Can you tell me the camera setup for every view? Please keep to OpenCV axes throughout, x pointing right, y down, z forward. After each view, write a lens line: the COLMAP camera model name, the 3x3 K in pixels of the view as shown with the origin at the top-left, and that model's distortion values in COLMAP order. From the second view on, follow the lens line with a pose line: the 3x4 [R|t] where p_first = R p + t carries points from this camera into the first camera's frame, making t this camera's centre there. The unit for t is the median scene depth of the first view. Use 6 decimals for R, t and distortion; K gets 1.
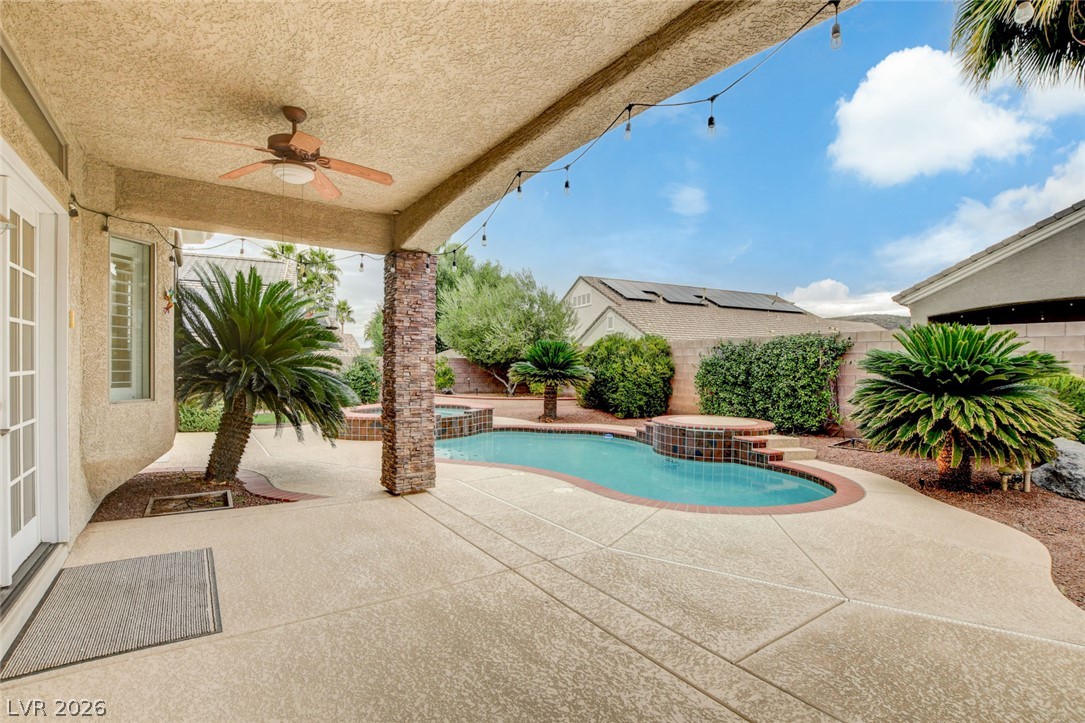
lens RADIAL K [[504.1, 0, 540.9], [0, 504.1, 372.4], [0, 0, 1]] dist [-0.025937, 0.000612]
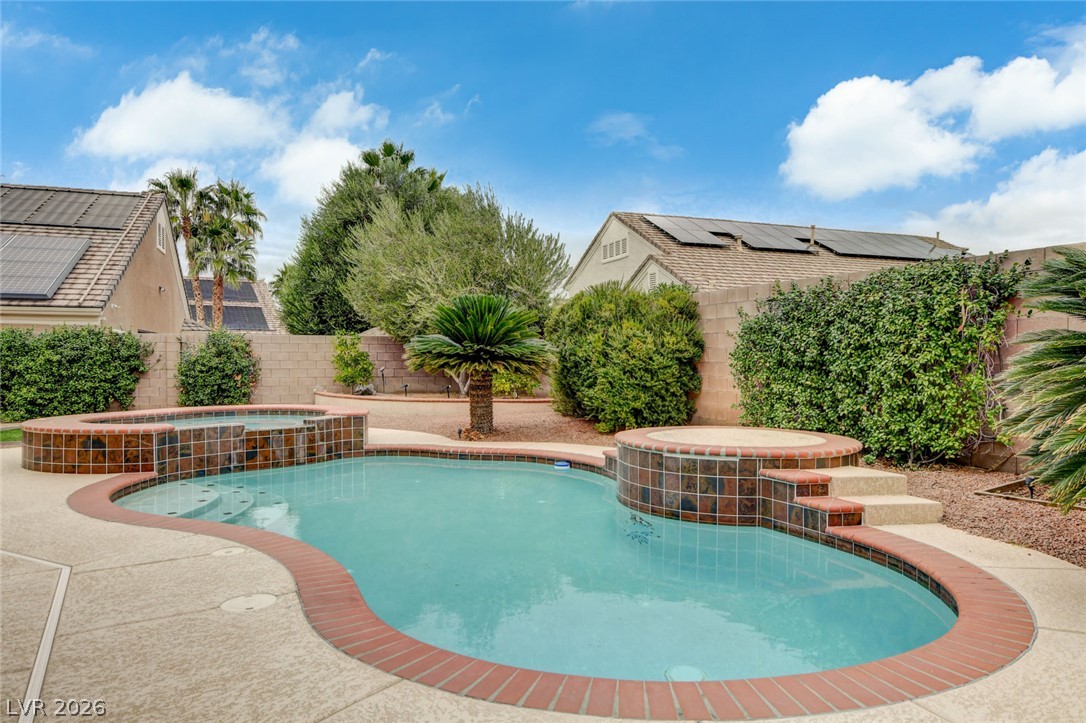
lens RADIAL K [[714.4, 0, 545.6], [0, 714.4, 367.1], [0, 0, 1]] dist [-0.006321, -0.001024]
pose [[0.996446, -0.007494, -0.083896, 0.192222], [0.007123, 0.999963, -0.004724, 0.026390], [0.083928, 0.004110, 0.996463, 0.254667]]
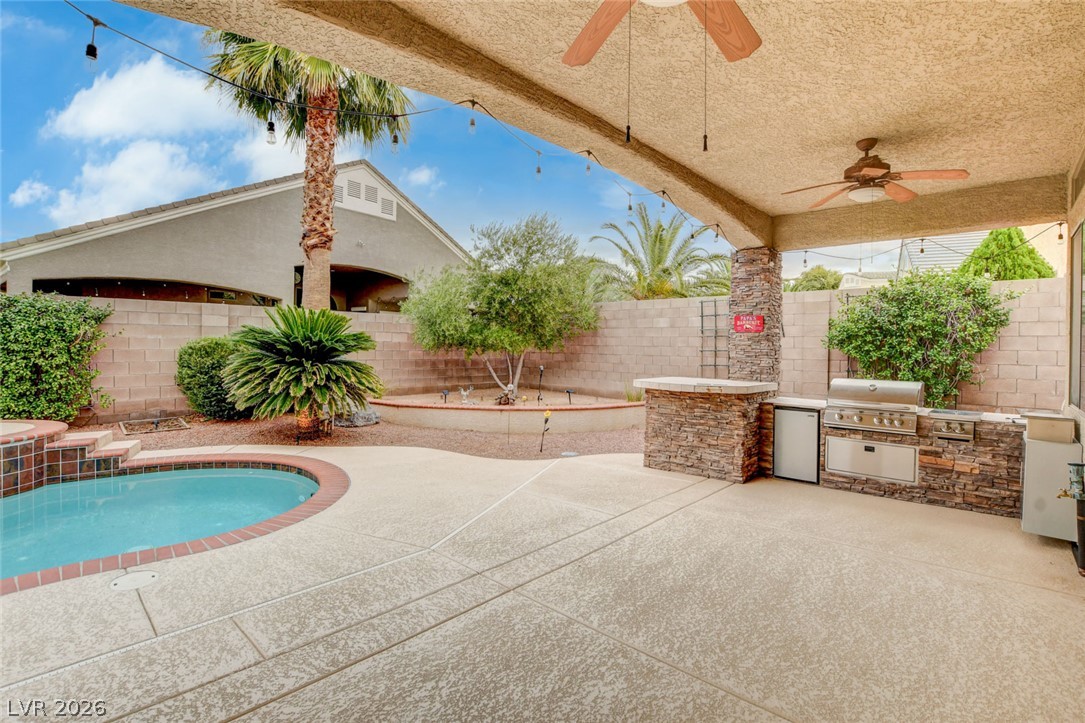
lens RADIAL K [[504.1, 0, 544.9], [0, 504.1, 351.6], [0, 0, 1]] dist [-0.025937, 0.000612]
pose [[-0.217535, -0.023388, 0.975772, -0.310878], [-0.001909, 0.999721, 0.023537, -0.010213], [-0.976051, 0.003257, -0.217519, 0.396141]]
